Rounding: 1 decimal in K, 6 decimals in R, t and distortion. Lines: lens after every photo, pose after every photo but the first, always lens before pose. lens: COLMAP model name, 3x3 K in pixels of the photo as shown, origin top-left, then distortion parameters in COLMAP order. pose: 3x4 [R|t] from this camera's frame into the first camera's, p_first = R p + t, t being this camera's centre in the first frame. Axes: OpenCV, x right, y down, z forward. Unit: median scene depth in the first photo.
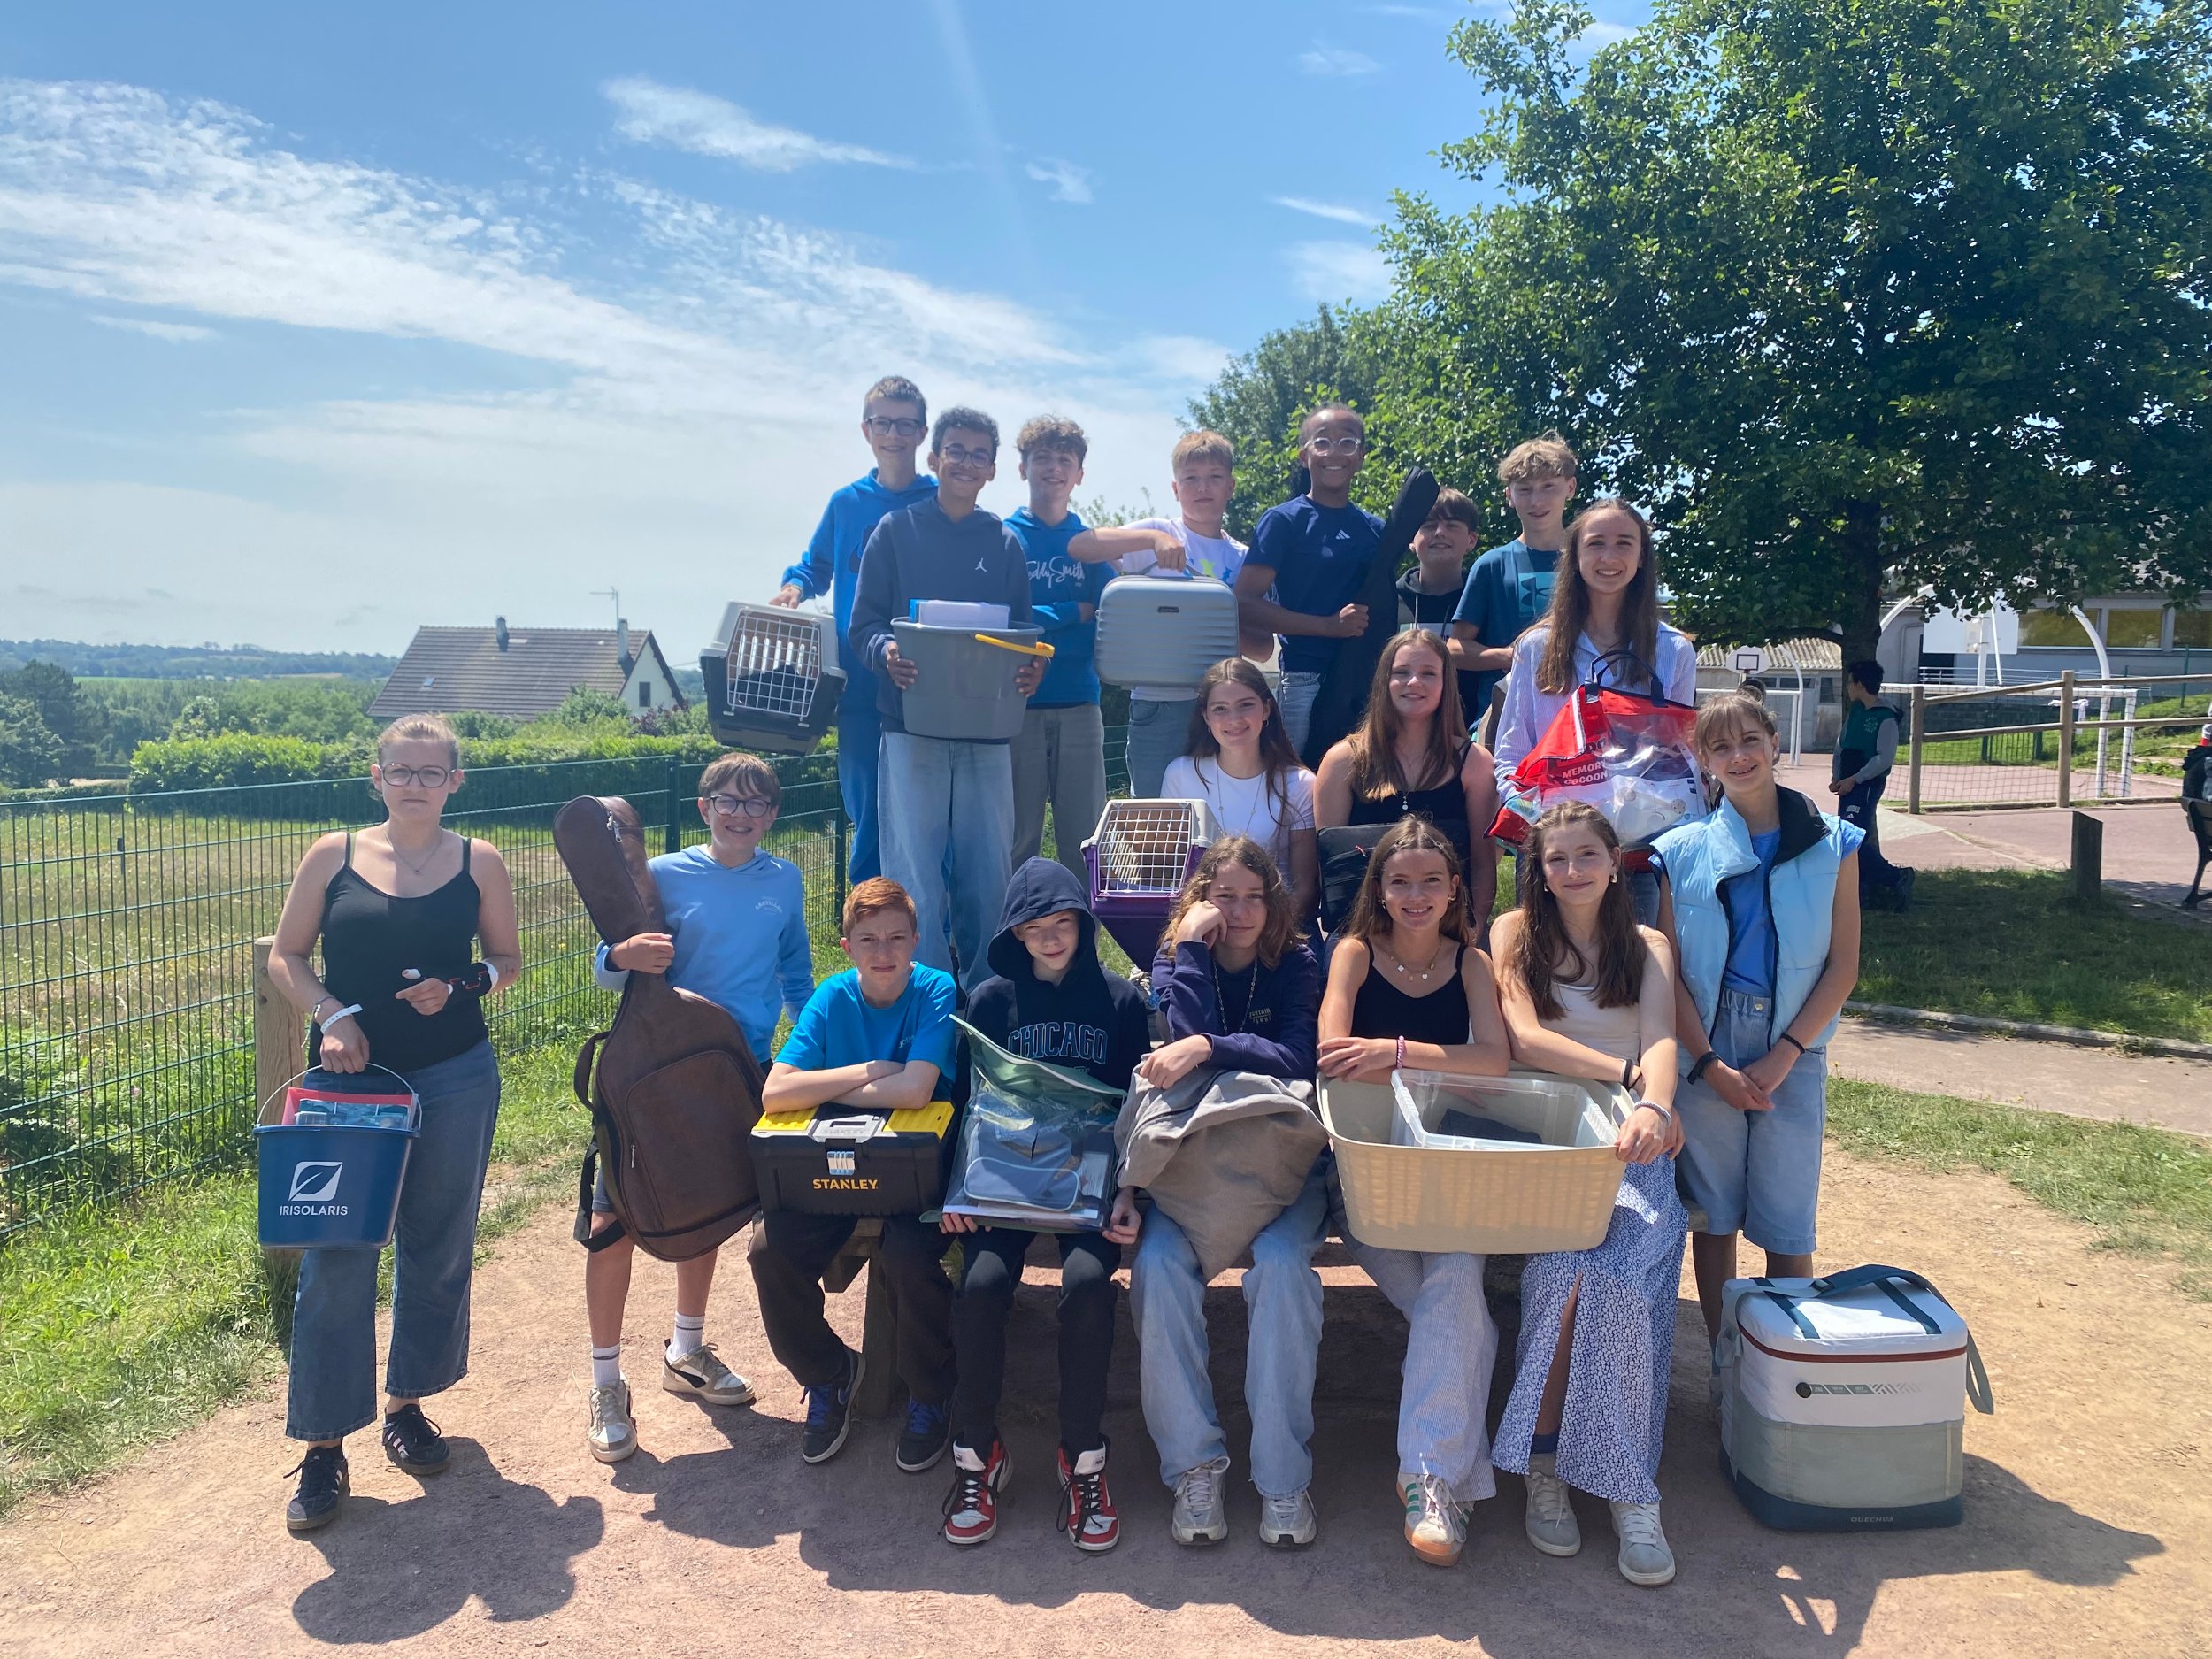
lens RADIAL K [[1668.9, 0, 1101.4], [0, 1668.9, 824.8], [0, 0, 1]] dist [0.009479, -0.008542]
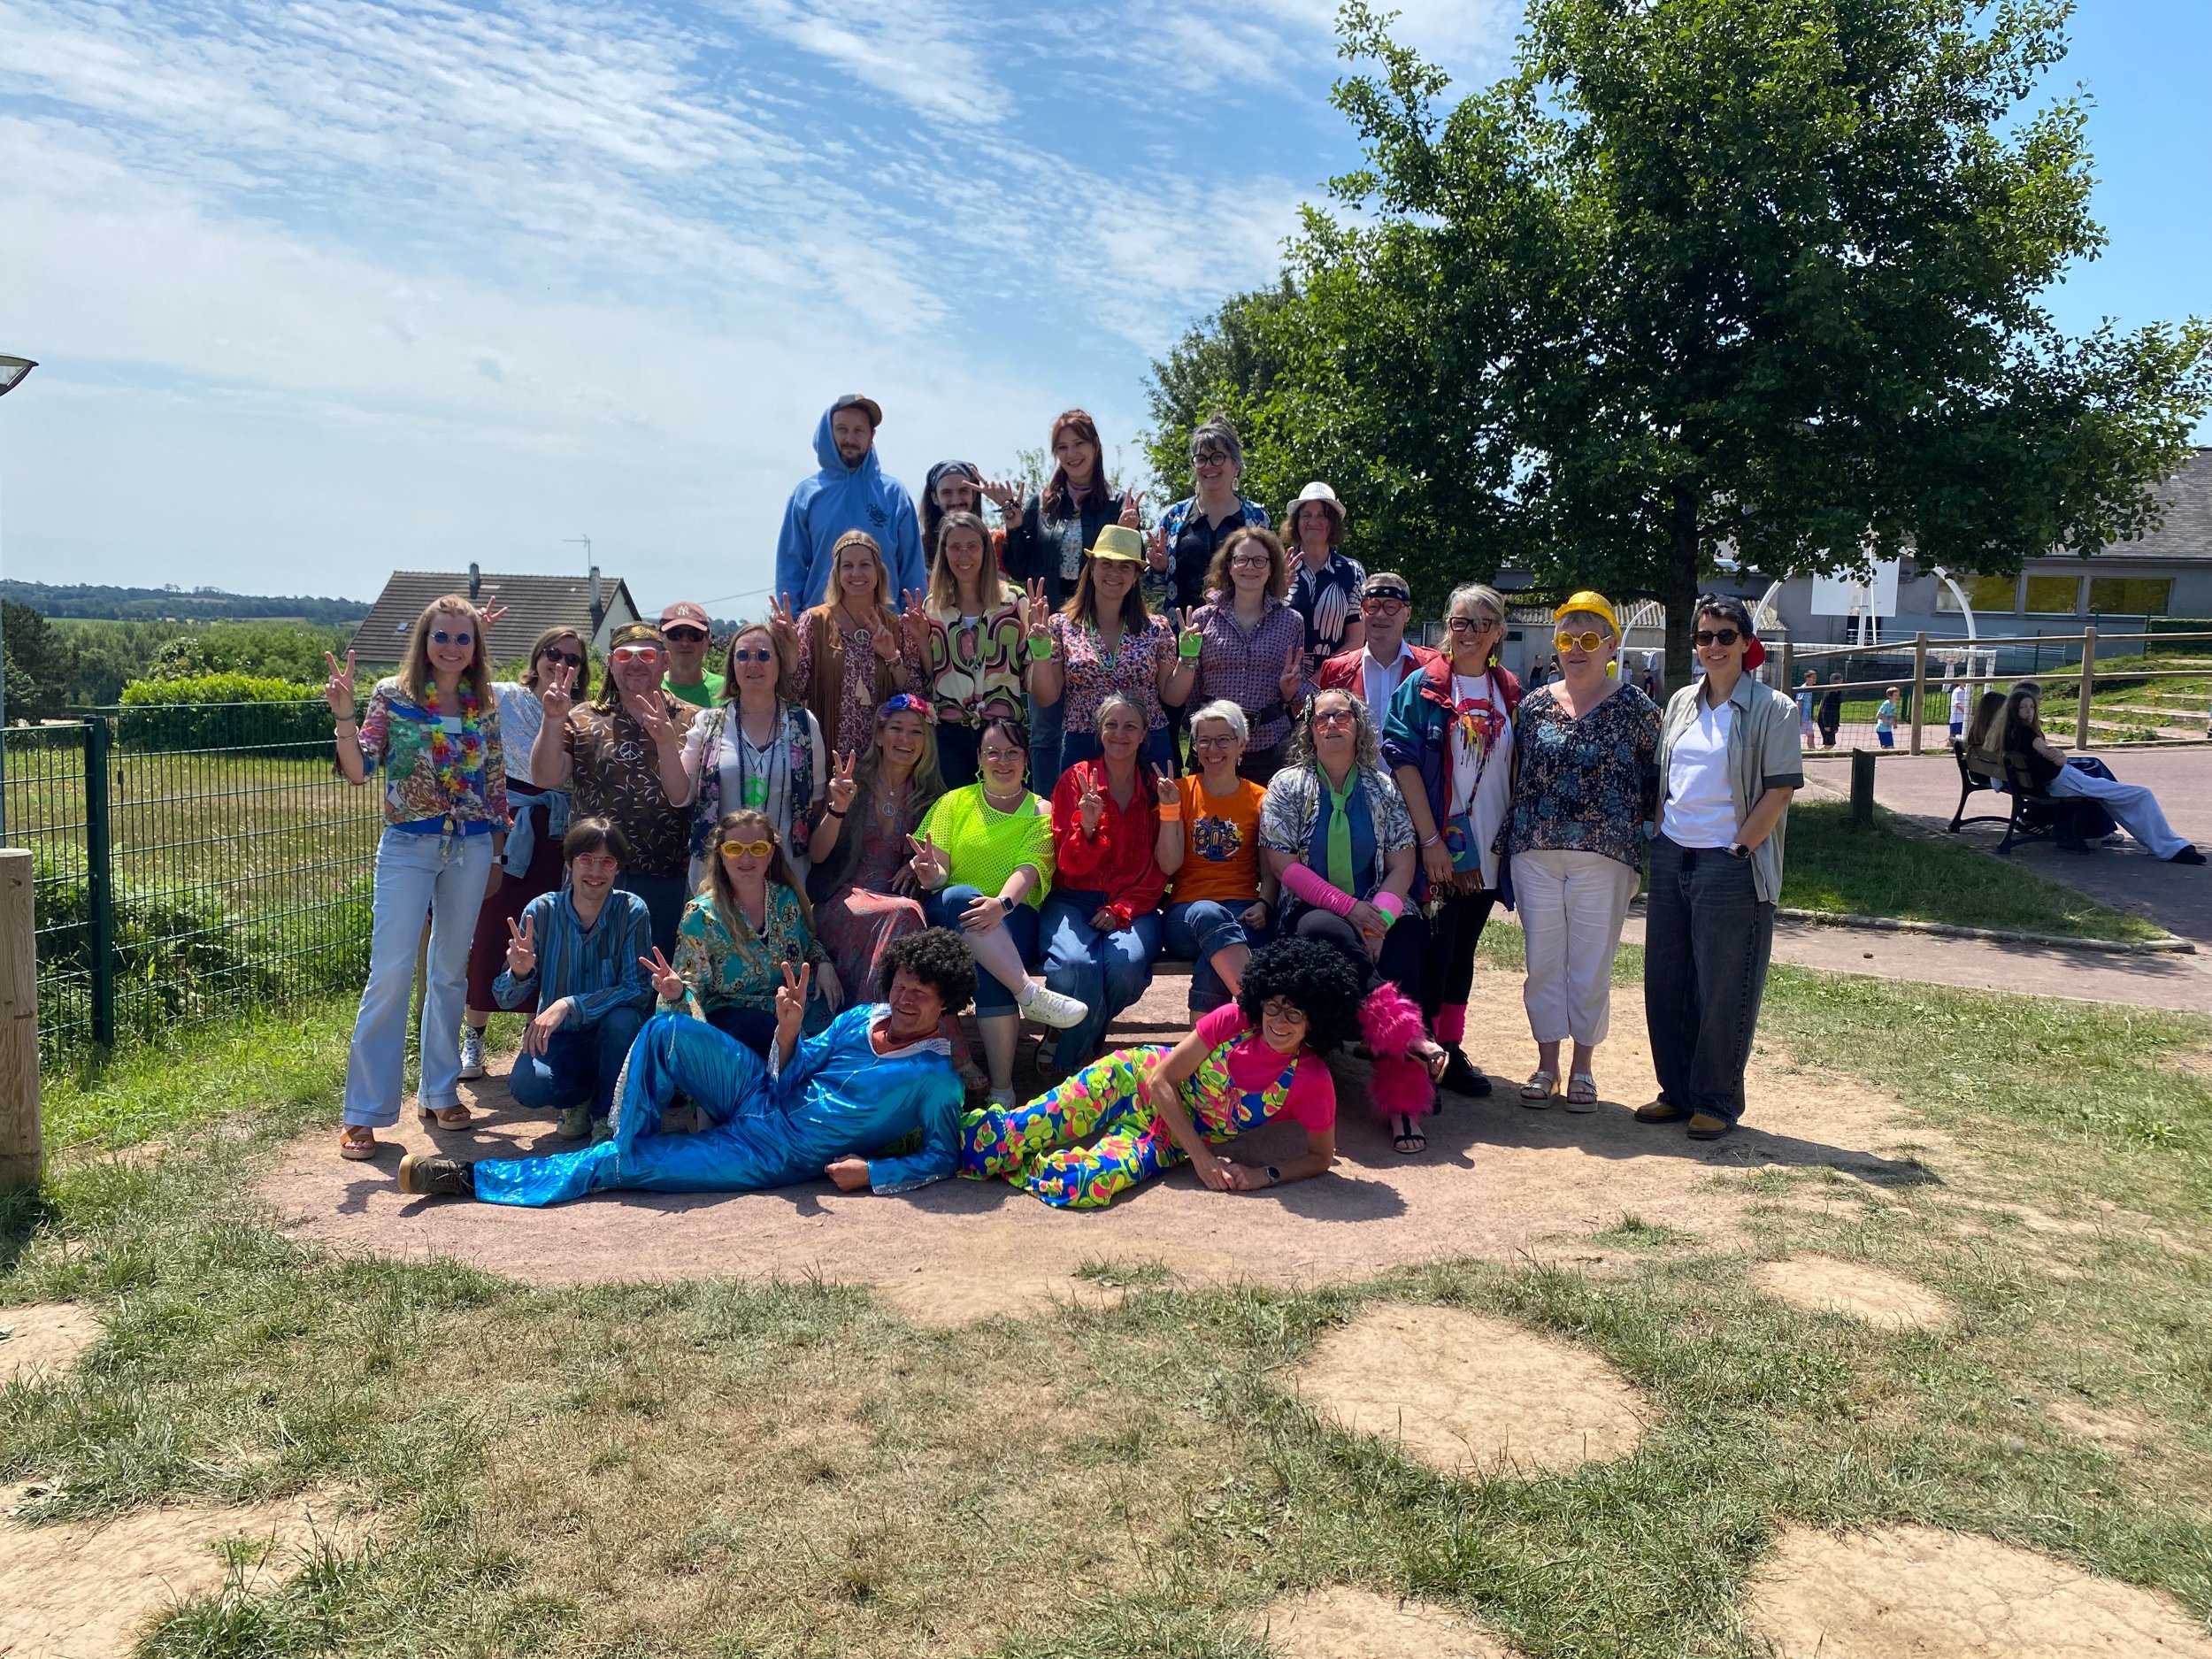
lens RADIAL K [[1667.1, 0, 1099.0], [0, 1667.1, 826.7], [0, 0, 1]] dist [0.009167, -0.007652]
pose [[0.999795, 0.010076, 0.017559, 0.021678], [-0.010575, 0.999535, 0.028599, 0.018338], [-0.017262, -0.028779, 0.999437, -0.169387]]
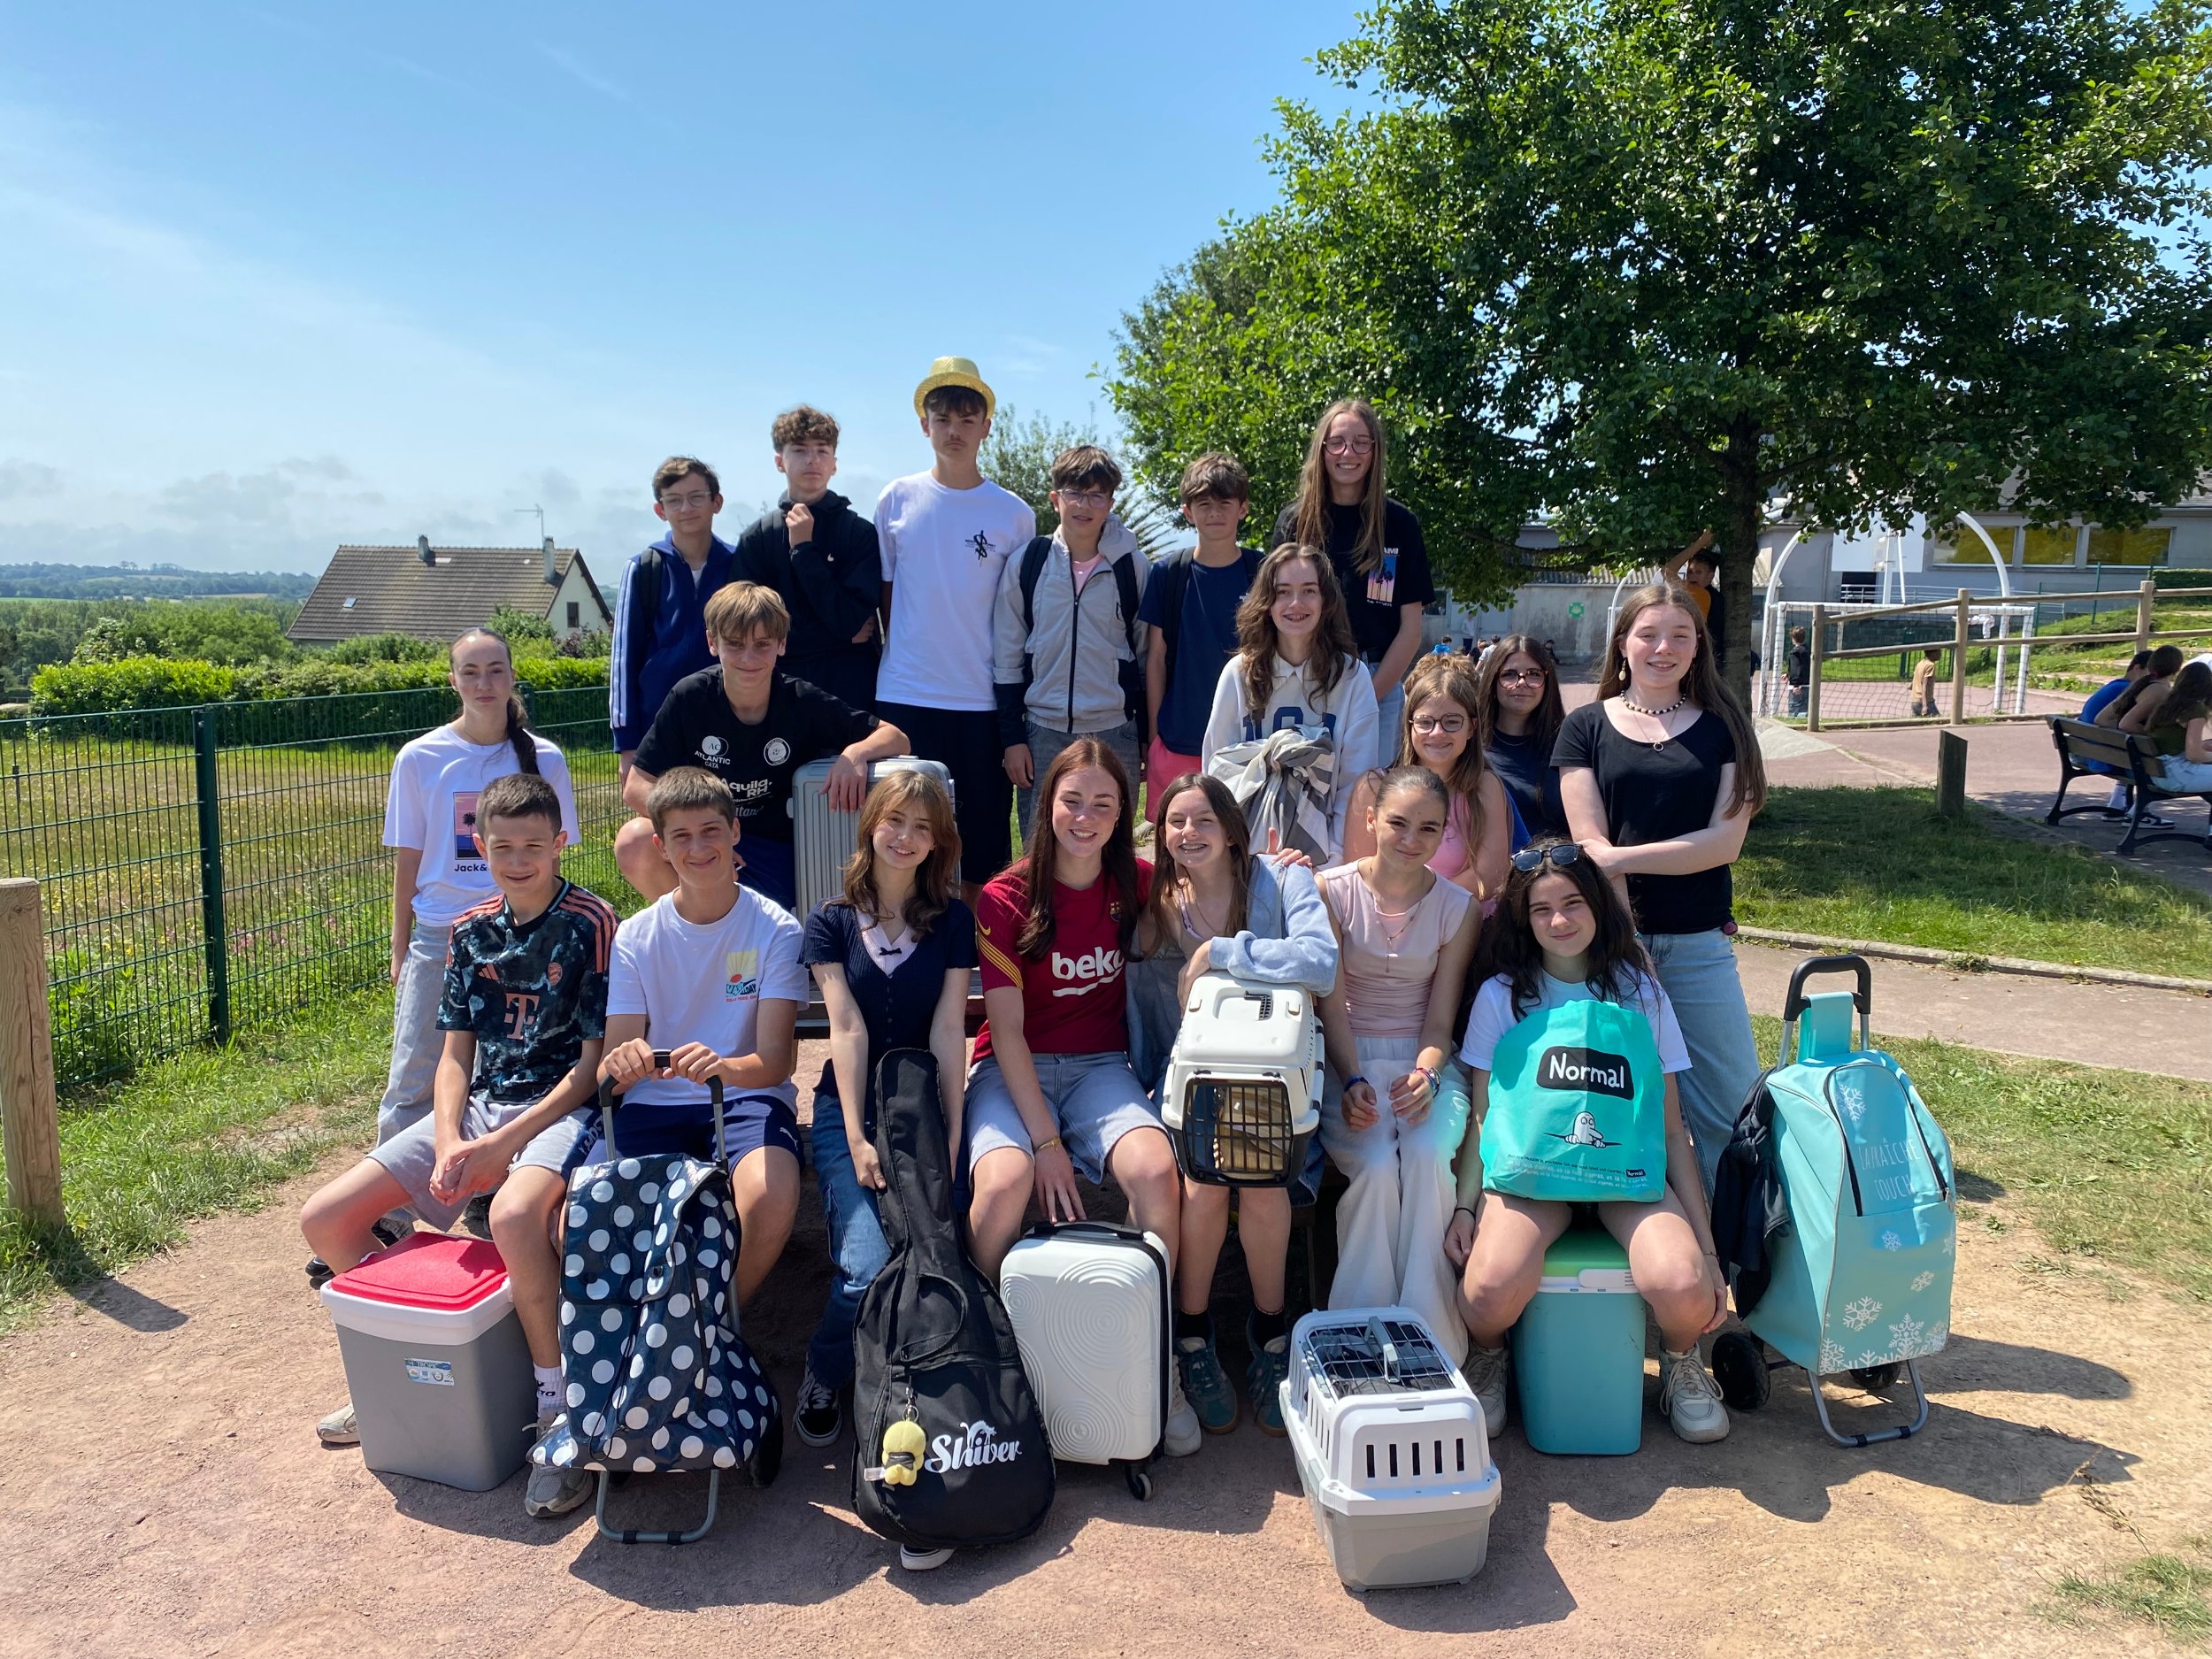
lens RADIAL K [[1666.5, 0, 1122.0], [0, 1666.5, 838.9], [0, 0, 1]] dist [0.006073, 0.000066]
pose [[0.999054, -0.008444, 0.042649, 0.039006], [0.006020, 0.998376, 0.056643, -0.002493], [-0.043058, -0.056333, 0.997483, 0.008023]]
